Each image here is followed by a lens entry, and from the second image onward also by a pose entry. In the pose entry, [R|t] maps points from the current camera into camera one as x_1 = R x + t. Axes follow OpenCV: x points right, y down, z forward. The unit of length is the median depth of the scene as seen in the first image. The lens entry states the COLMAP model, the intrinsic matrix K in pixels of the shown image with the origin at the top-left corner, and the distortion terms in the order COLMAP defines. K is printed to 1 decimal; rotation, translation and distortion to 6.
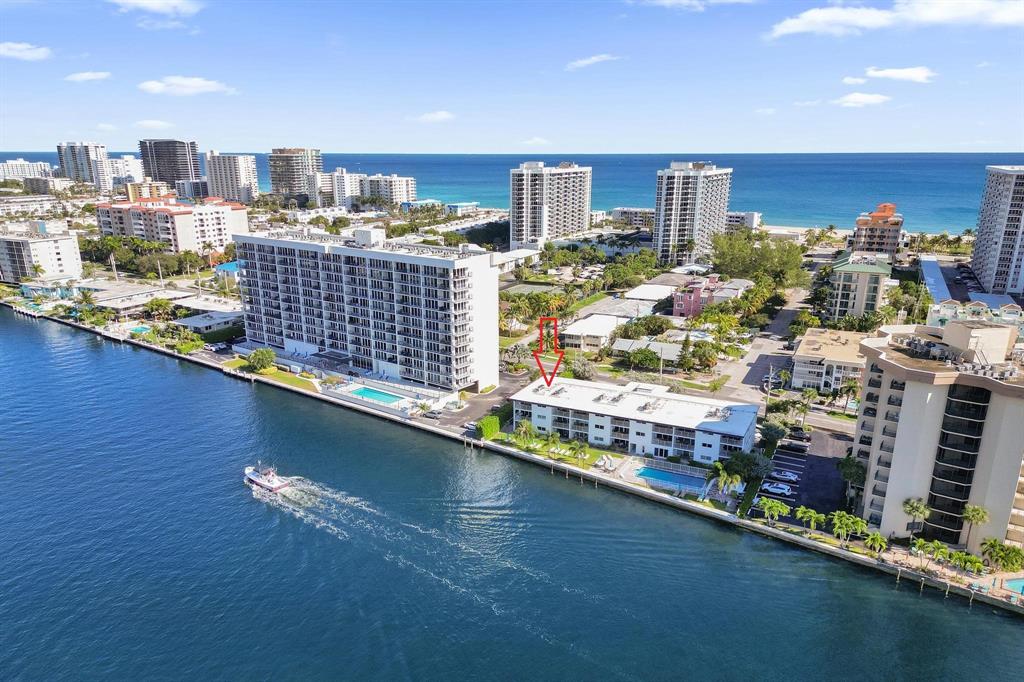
lens RADIAL K [[728.9, 0, 510.6], [0, 728.9, 368.4], [0, 0, 1]] dist [0.081407, -0.094433]
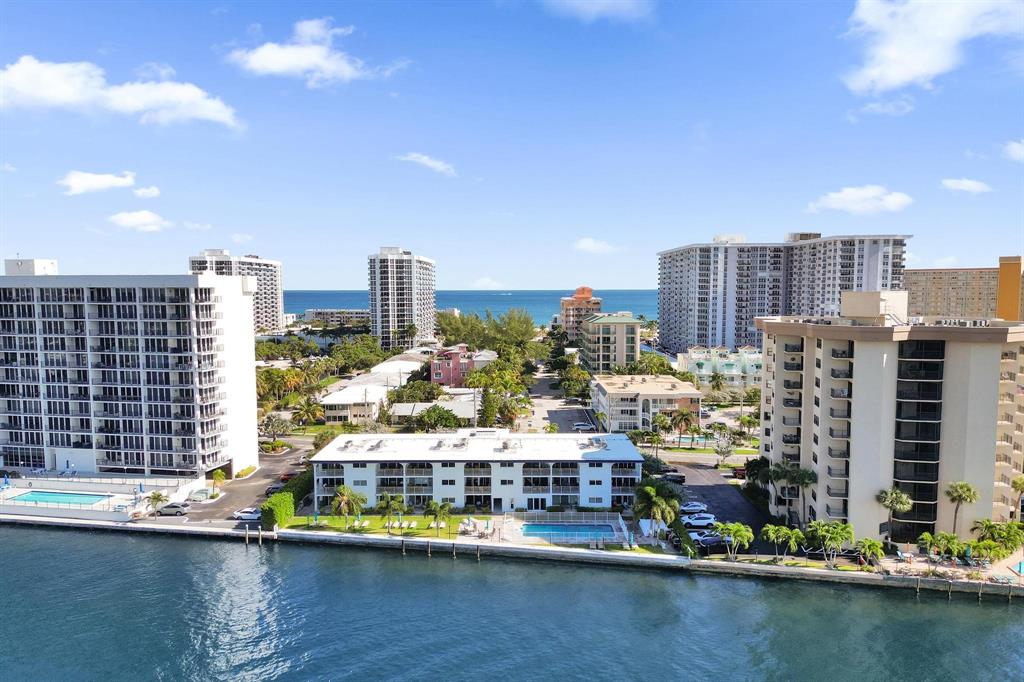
lens RADIAL K [[737.5, 0, 515.9], [0, 737.5, 341.2], [0, 0, 1]] dist [0.063763, -0.064563]
pose [[0.897927, -0.035153, 0.438738, -0.108162], [0.125681, 0.975782, -0.179038, 0.067915], [-0.421819, 0.215904, 0.880599, 0.247856]]
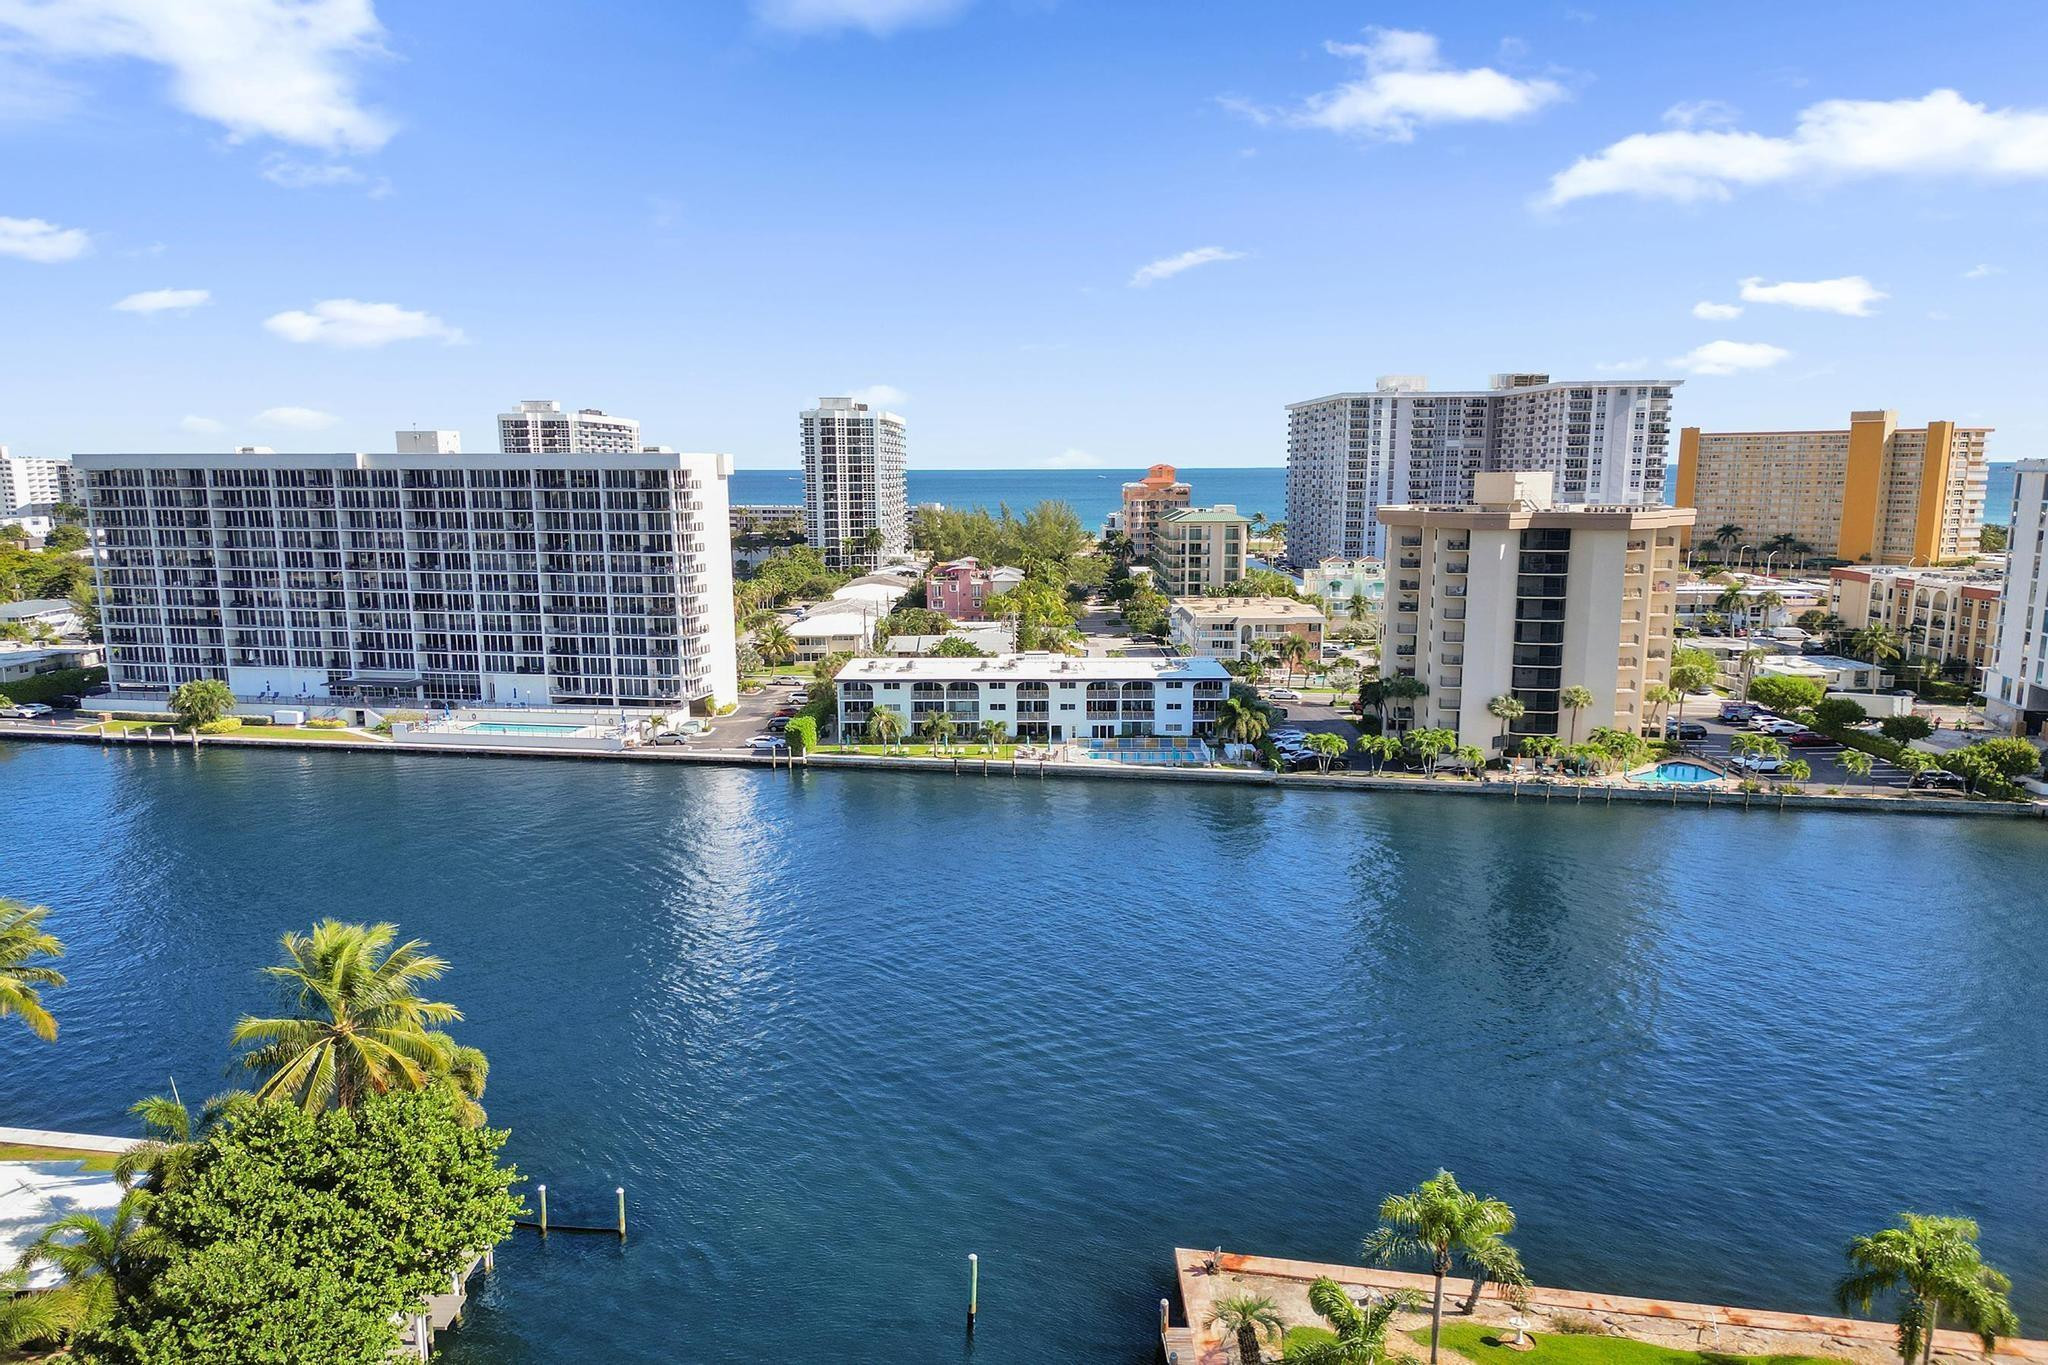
lens RADIAL K [[1419.1, 0, 1028.4], [0, 1419.1, 713.5], [0, 0, 1]] dist [0.064000, -0.070846]
pose [[0.897661, -0.080586, 0.433255, -0.292529], [0.127457, 0.988596, -0.080199, 0.148448], [-0.421852, 0.127213, 0.897696, -0.040898]]
